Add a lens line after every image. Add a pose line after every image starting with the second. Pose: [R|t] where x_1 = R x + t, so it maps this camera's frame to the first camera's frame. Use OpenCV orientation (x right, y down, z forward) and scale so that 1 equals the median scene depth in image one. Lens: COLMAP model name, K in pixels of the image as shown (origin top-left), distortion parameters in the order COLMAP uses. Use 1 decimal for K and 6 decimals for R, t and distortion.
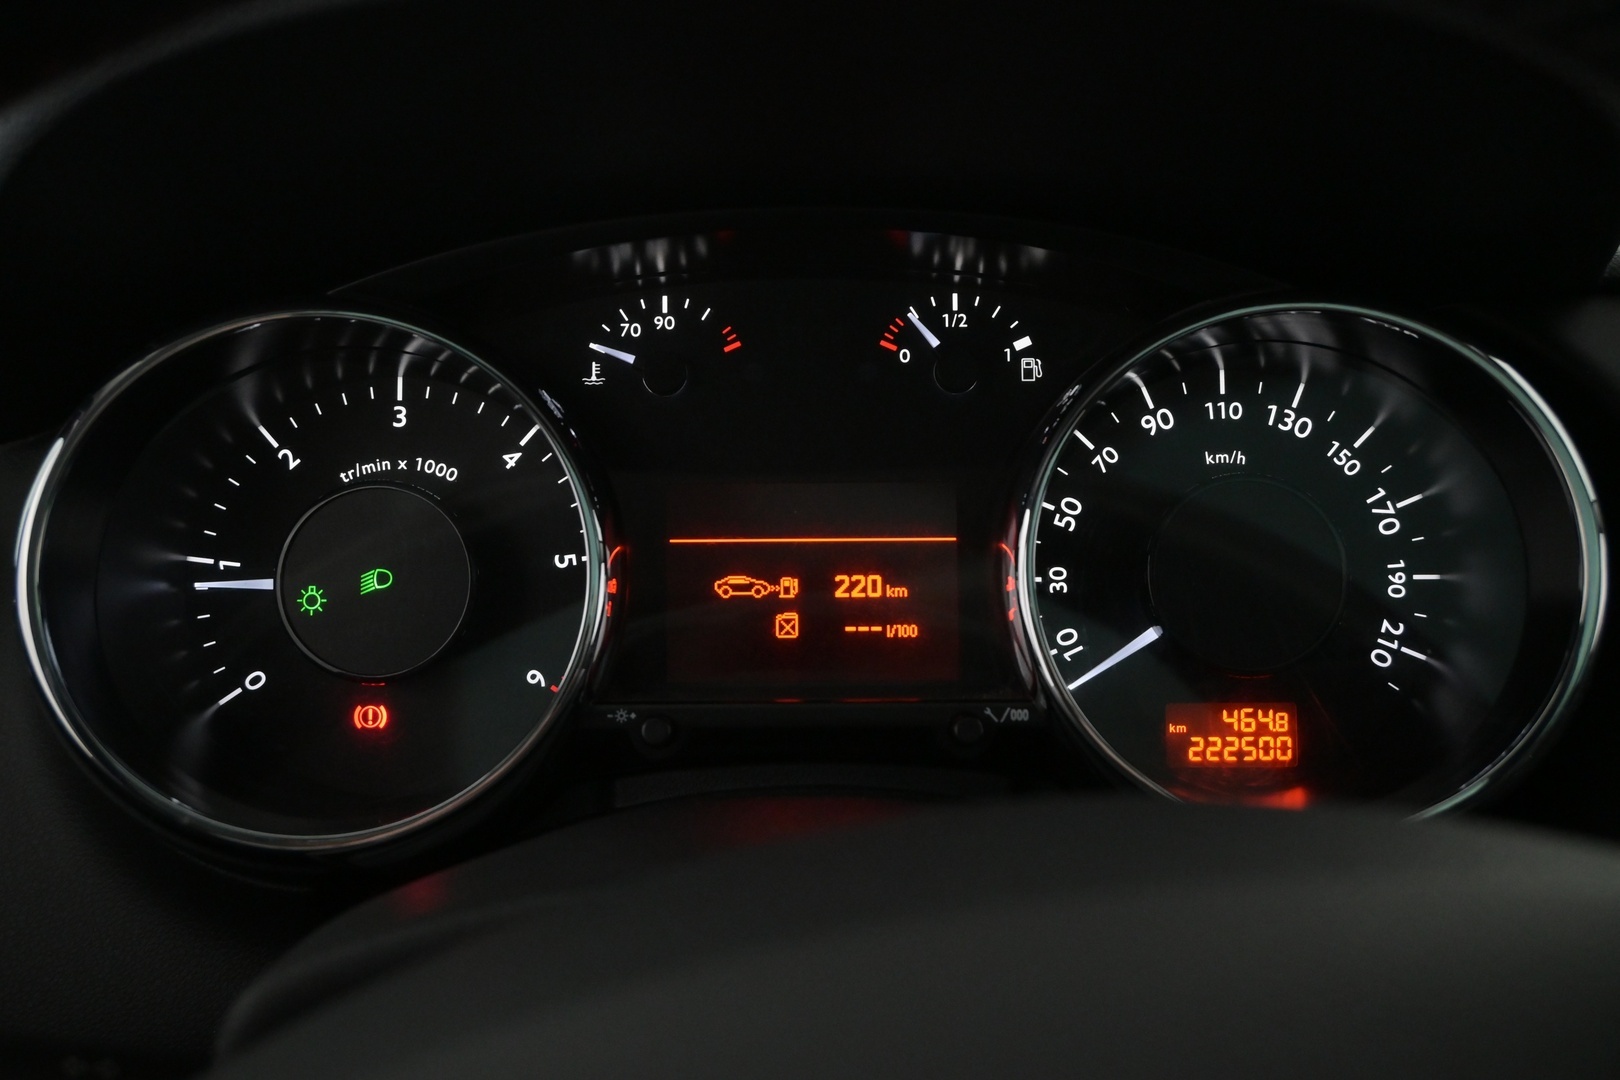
lens RADIAL K [[1293.6, 0, 811.9], [0, 1293.6, 555.9], [0, 0, 1]] dist [0.016366, 0.003884]
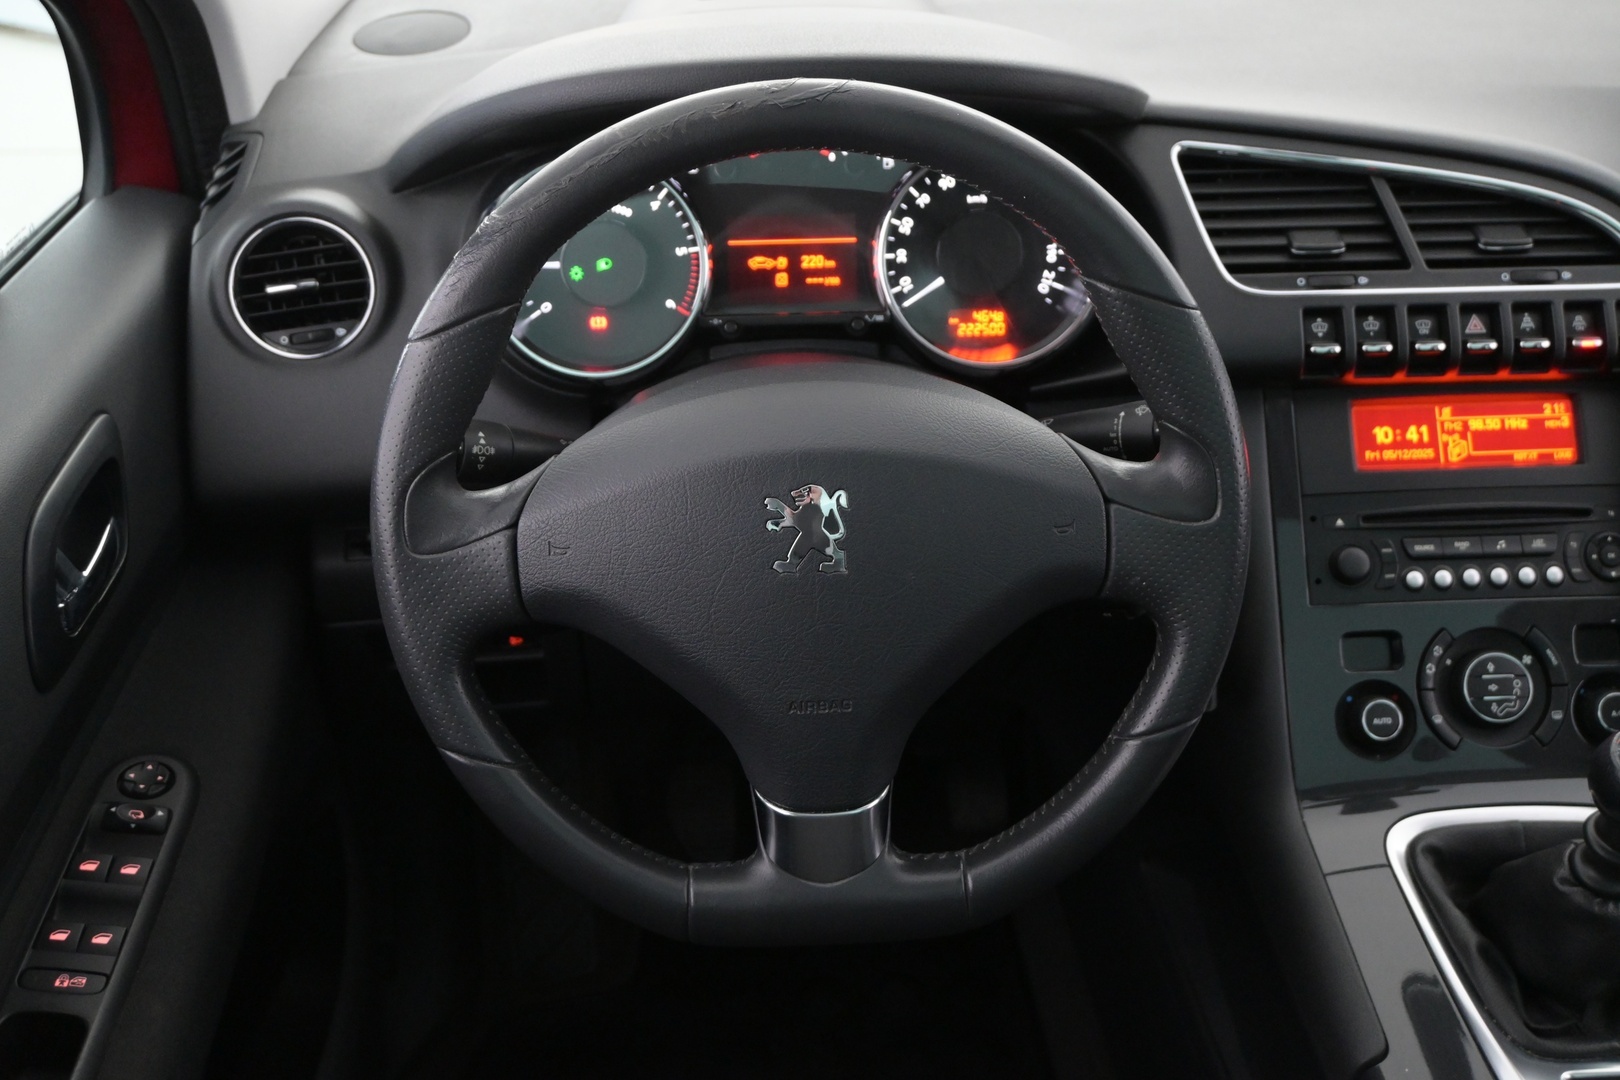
lens RADIAL K [[1716.5, 0, 807.4], [0, 1716.5, 535.0], [0, 0, 1]] dist [0.009753, 0.000000]
pose [[0.999320, -0.022858, 0.028939, -0.069889], [0.014187, 0.962630, 0.270447, -0.323816], [-0.034040, -0.269852, 0.962300, -1.994568]]
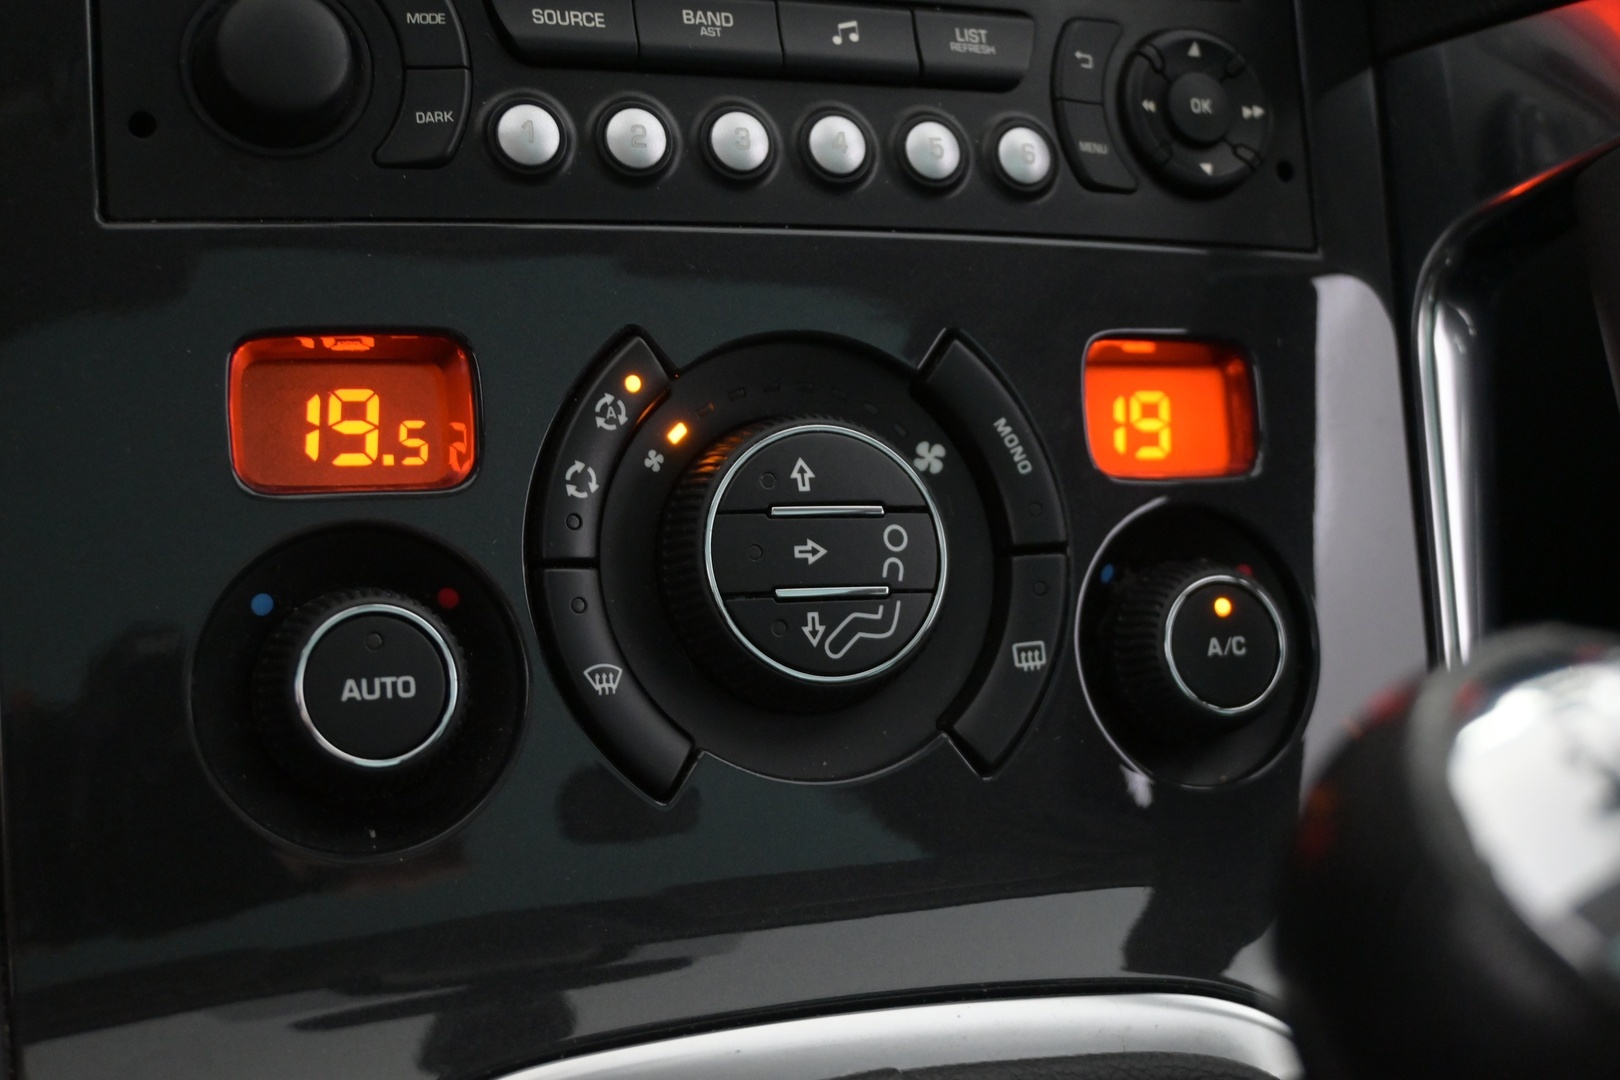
lens RADIAL K [[2154.4, 0, 807.7], [0, 2154.4, 548.7], [0, 0, 1]] dist [0.039347, 0.000000]
pose [[0.931405, -0.020551, 0.363403, 0.792058], [-0.084404, 0.958996, 0.270560, 0.442861], [-0.354063, -0.282674, 0.891479, -0.211909]]
